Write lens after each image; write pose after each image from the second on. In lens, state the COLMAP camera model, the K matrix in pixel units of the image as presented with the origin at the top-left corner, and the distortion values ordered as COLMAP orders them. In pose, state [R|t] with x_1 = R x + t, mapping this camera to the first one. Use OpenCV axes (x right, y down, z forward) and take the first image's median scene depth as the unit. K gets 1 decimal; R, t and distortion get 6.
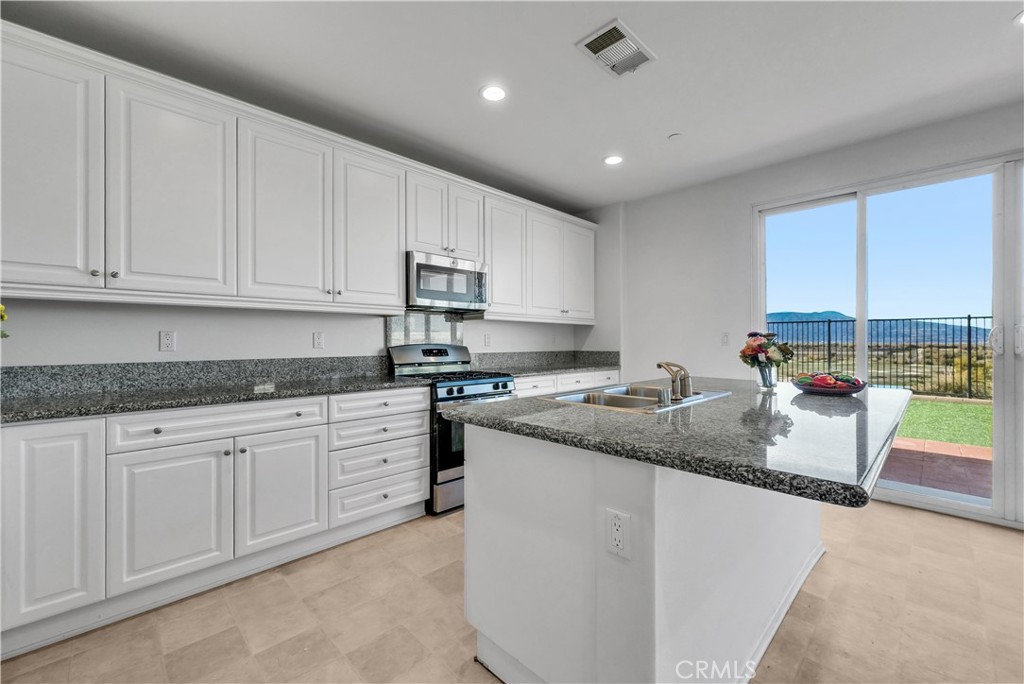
lens RADIAL K [[419.8, 0, 512.0], [0, 419.8, 342.6], [0, 0, 1]] dist [-0.001762, -0.000051]
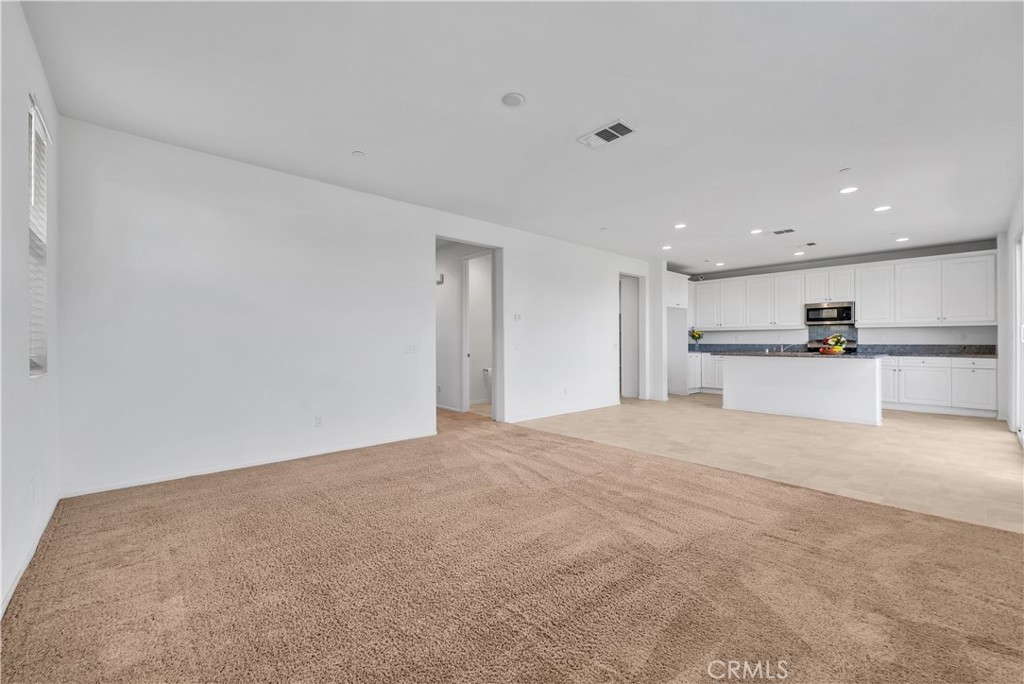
lens RADIAL K [[419.8, 0, 515.4], [0, 419.8, 342.1], [0, 0, 1]] dist [-0.001762, -0.000051]
pose [[-0.033773, -0.001739, -0.999428, 3.115633], [-0.004344, 0.999989, -0.001593, 0.040502], [0.999420, 0.004287, -0.033780, -0.930158]]
